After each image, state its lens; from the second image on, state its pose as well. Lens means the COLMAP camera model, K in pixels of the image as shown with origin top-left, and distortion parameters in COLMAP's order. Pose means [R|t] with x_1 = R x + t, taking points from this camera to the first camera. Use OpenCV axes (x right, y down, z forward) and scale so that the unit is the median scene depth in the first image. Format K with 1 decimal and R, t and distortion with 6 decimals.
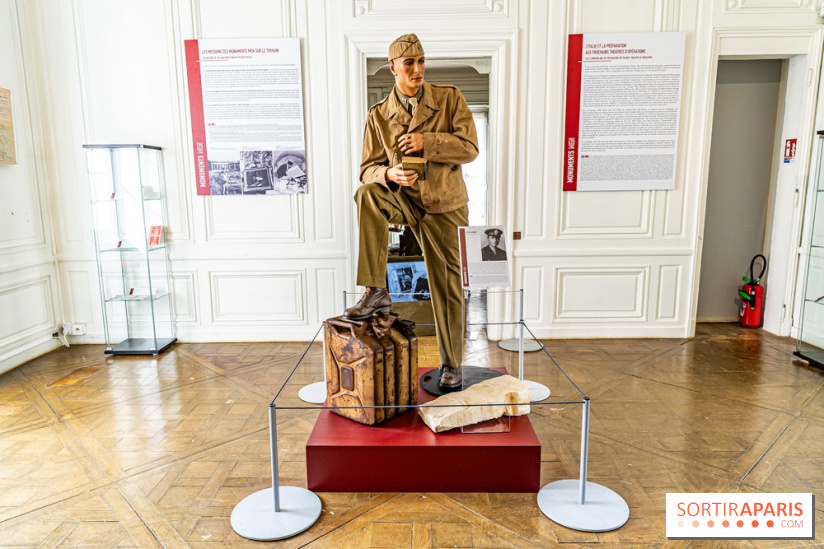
lens RADIAL K [[546.5, 0, 411.2], [0, 546.5, 274.1], [0, 0, 1]] dist [0.000585, 0.001160]
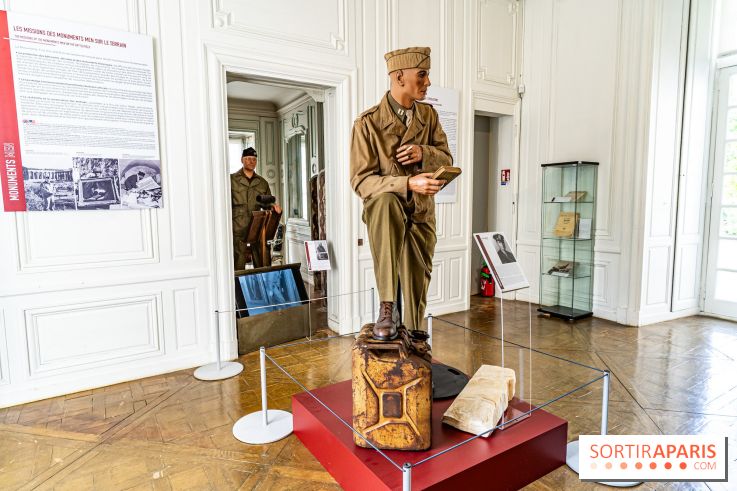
lens RADIAL K [[430.7, 0, 370.3], [0, 430.7, 243.7], [0, 0, 1]] dist [-0.001574, 0.002553]
pose [[0.834106, -0.055026, 0.548853, -0.308577], [0.092275, 0.994910, -0.040486, -0.029705], [-0.543832, 0.084415, 0.834938, 0.236159]]
